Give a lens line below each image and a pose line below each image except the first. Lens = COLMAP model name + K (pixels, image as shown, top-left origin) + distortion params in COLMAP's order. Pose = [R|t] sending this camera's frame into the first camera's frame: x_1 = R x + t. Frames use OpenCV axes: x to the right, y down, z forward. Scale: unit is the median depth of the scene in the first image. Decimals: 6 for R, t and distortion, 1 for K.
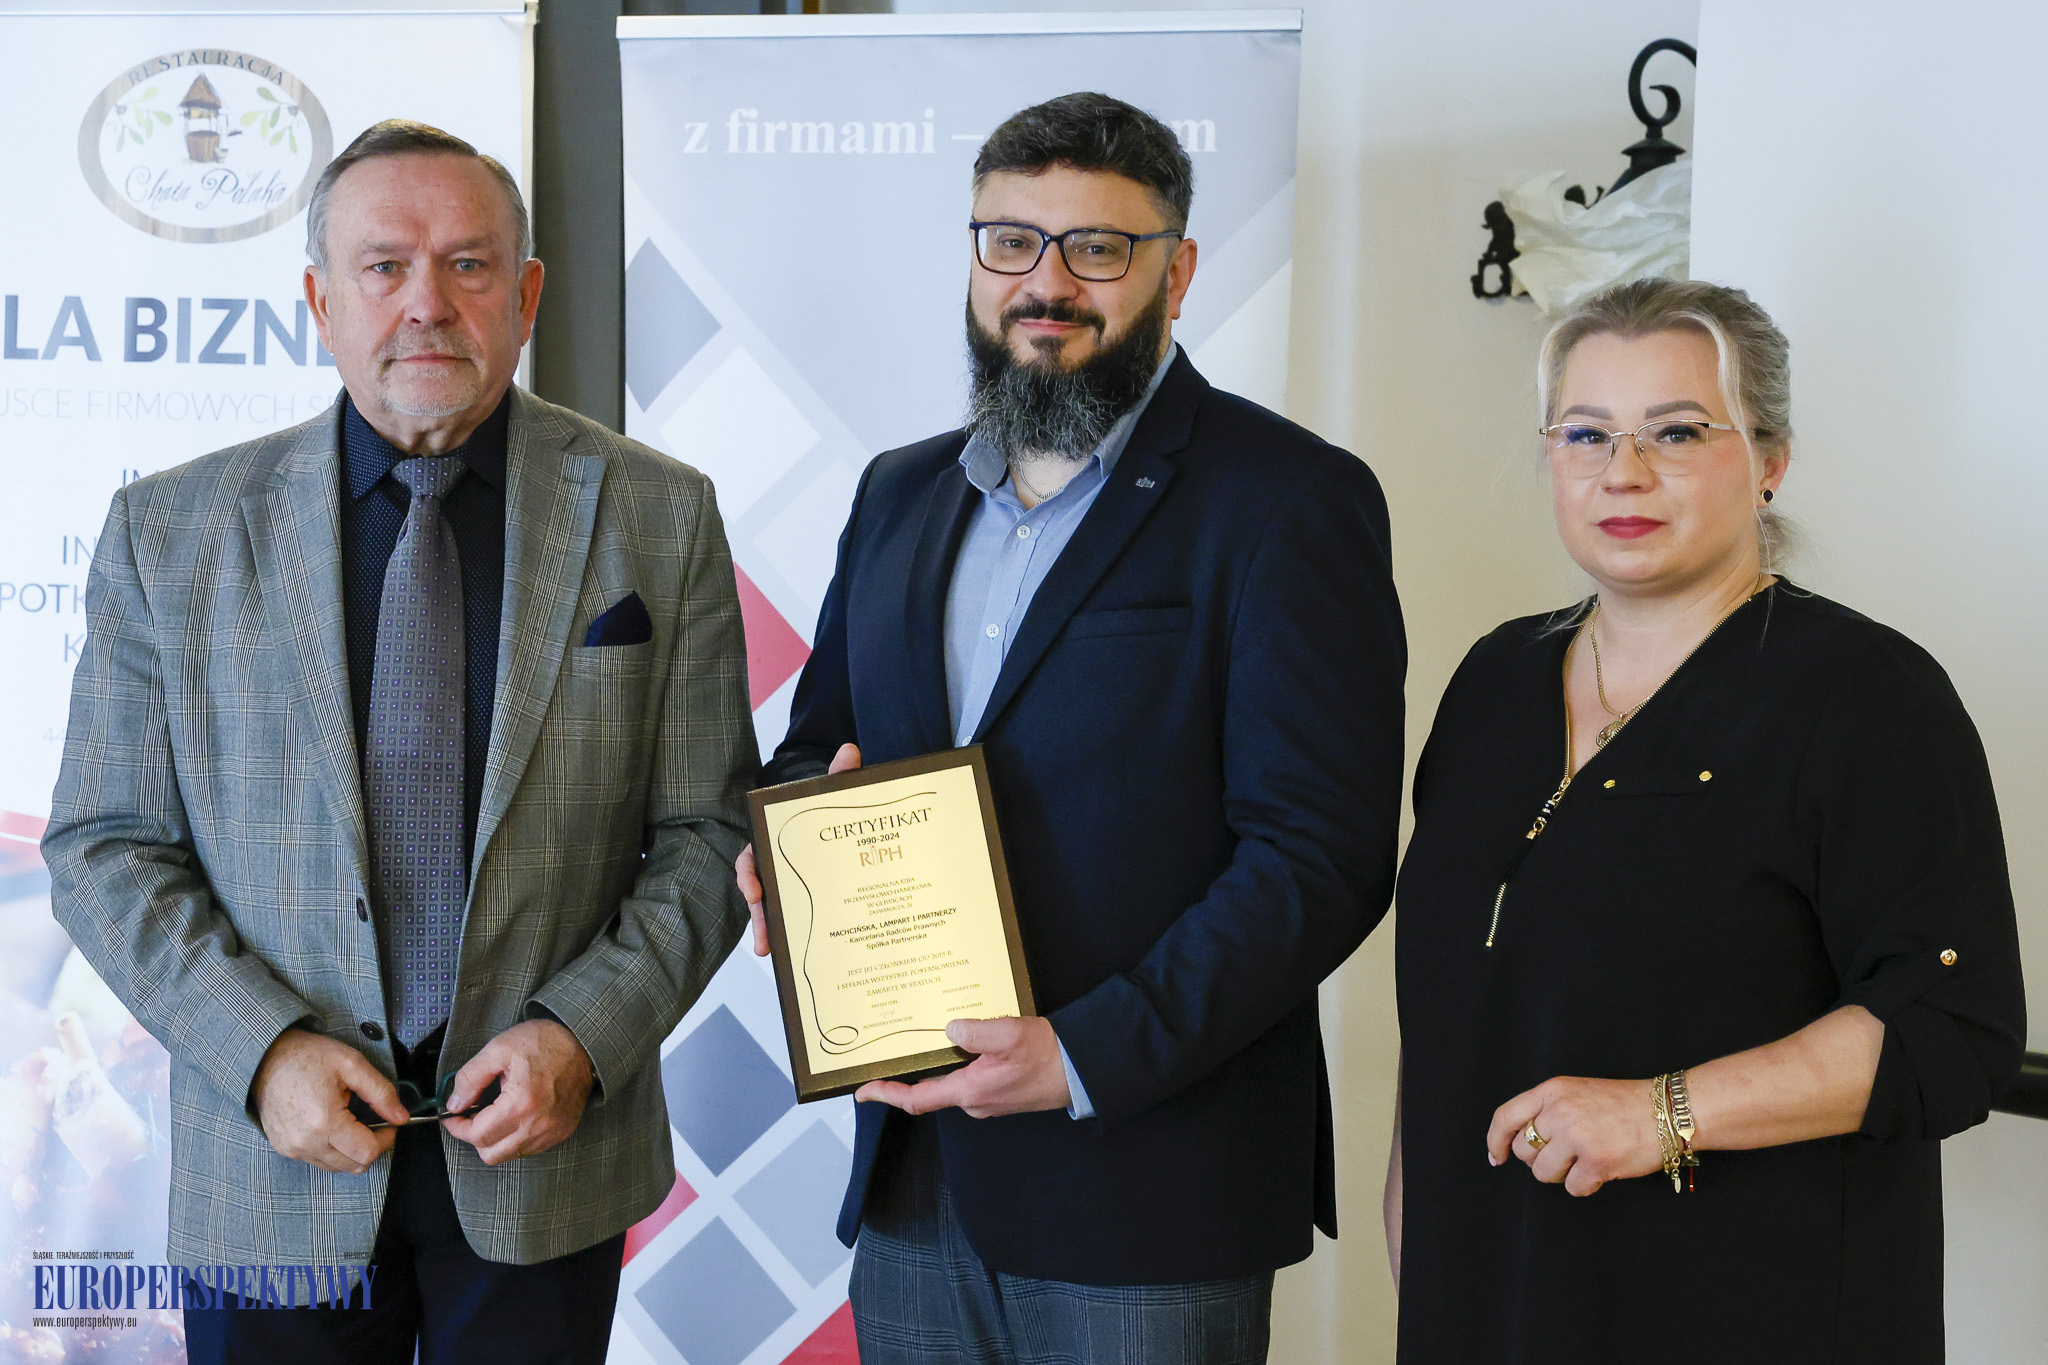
lens RADIAL K [[3115.0, 0, 1059.7], [0, 3115.0, 681.9], [0, 0, 1]] dist [0.132210, -0.037978]
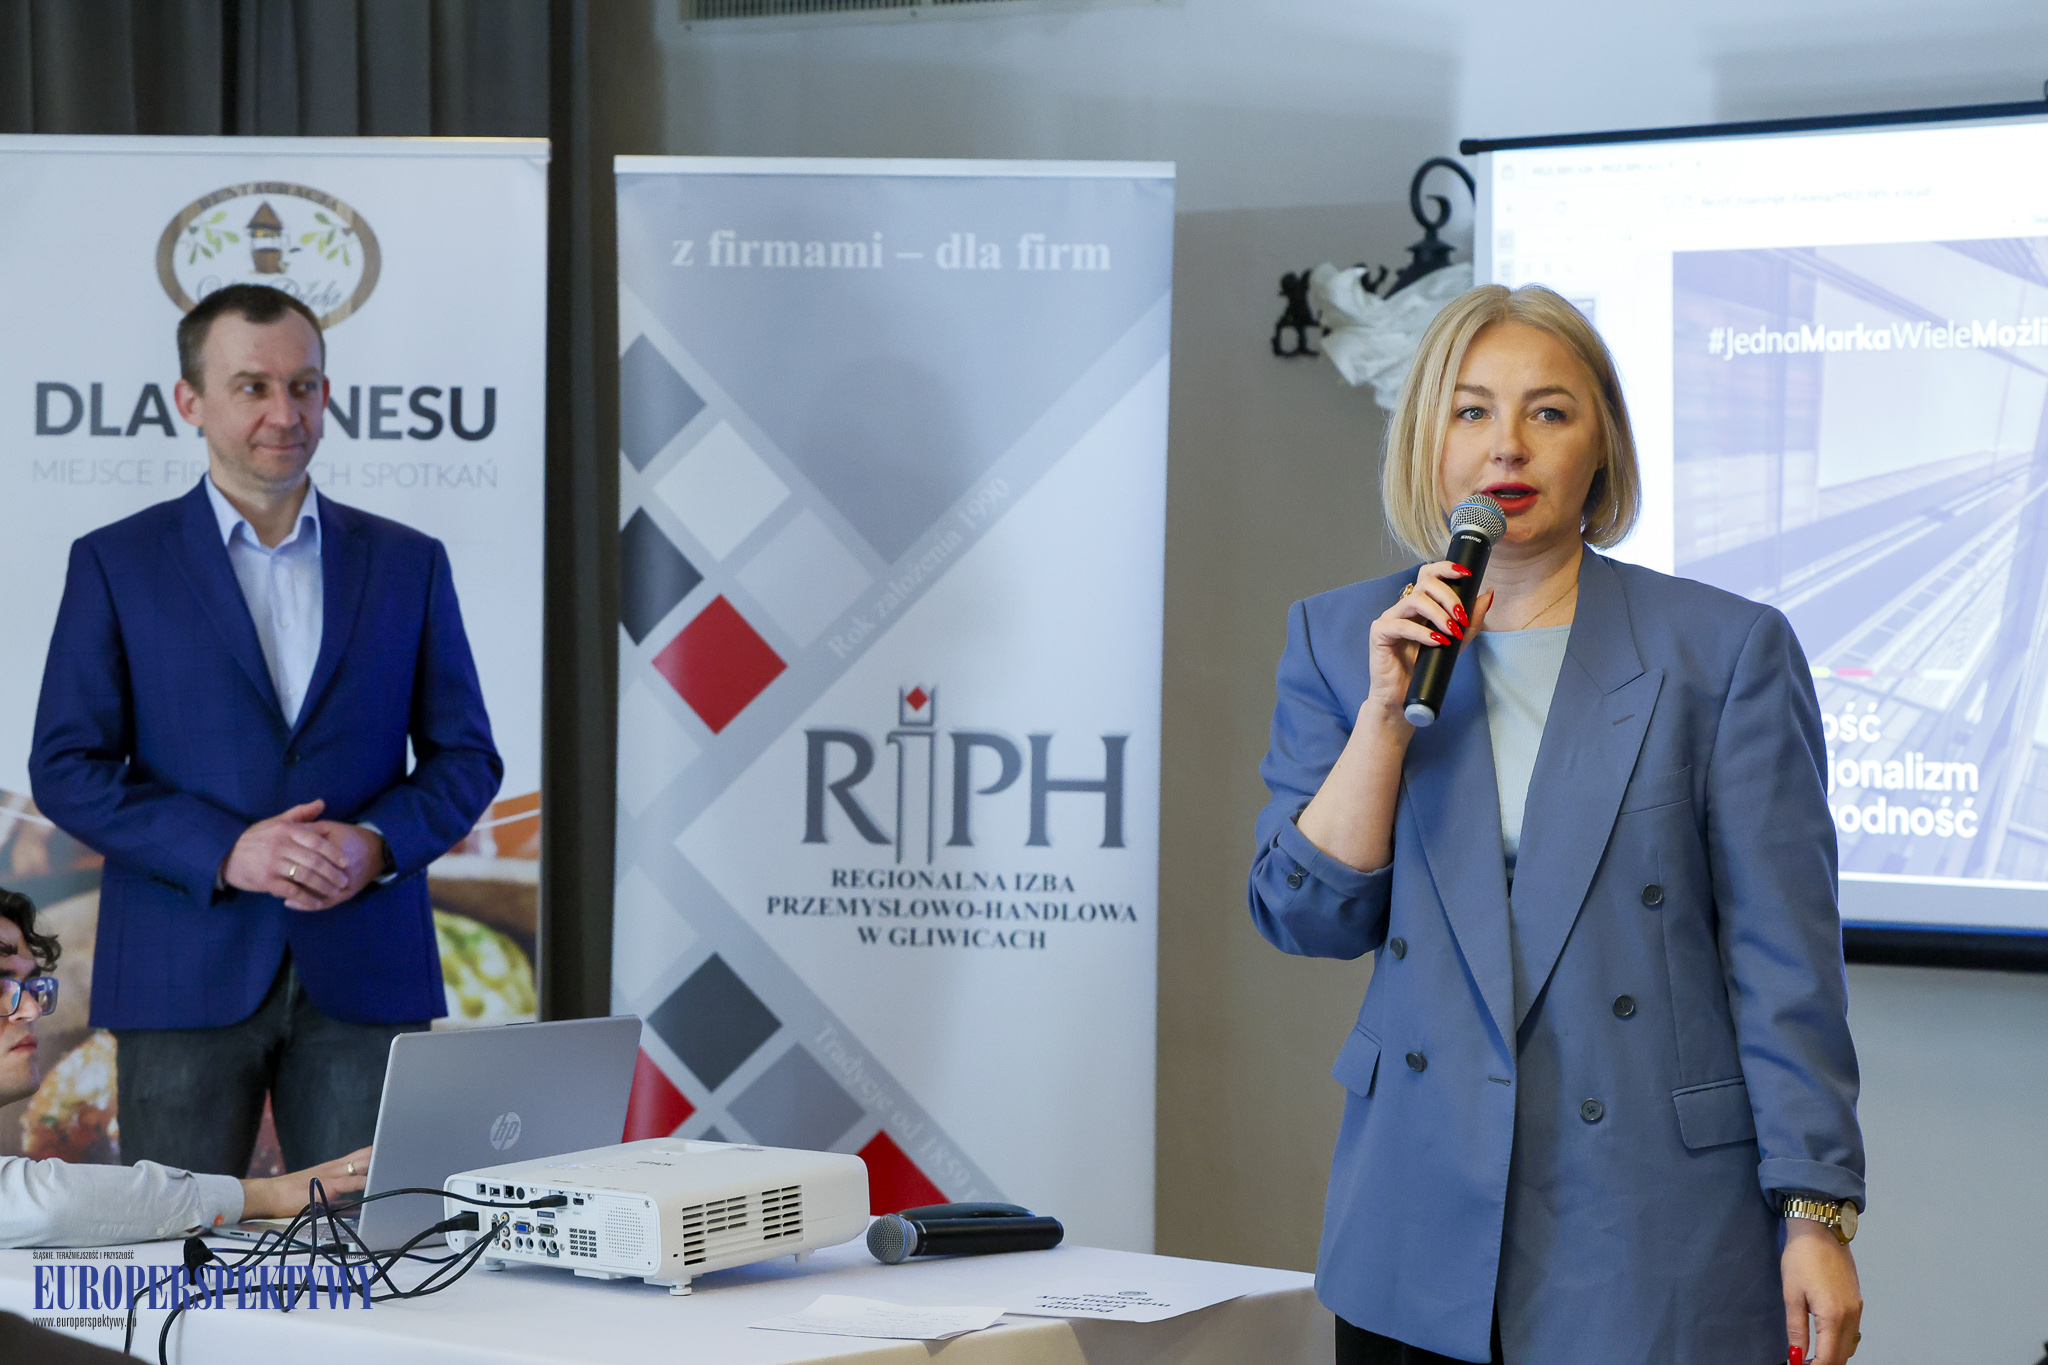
lens RADIAL K [[6064.8, 0, 1024.0], [0, 6064.8, 682.5], [0, 0, 1]] dist [0.176069, 1.423490]
pose [[0.988326, -0.018213, 0.151264, -0.341793], [0.022178, 0.999452, -0.024568, 0.057256], [-0.150734, 0.027636, 0.988188, -1.363513]]
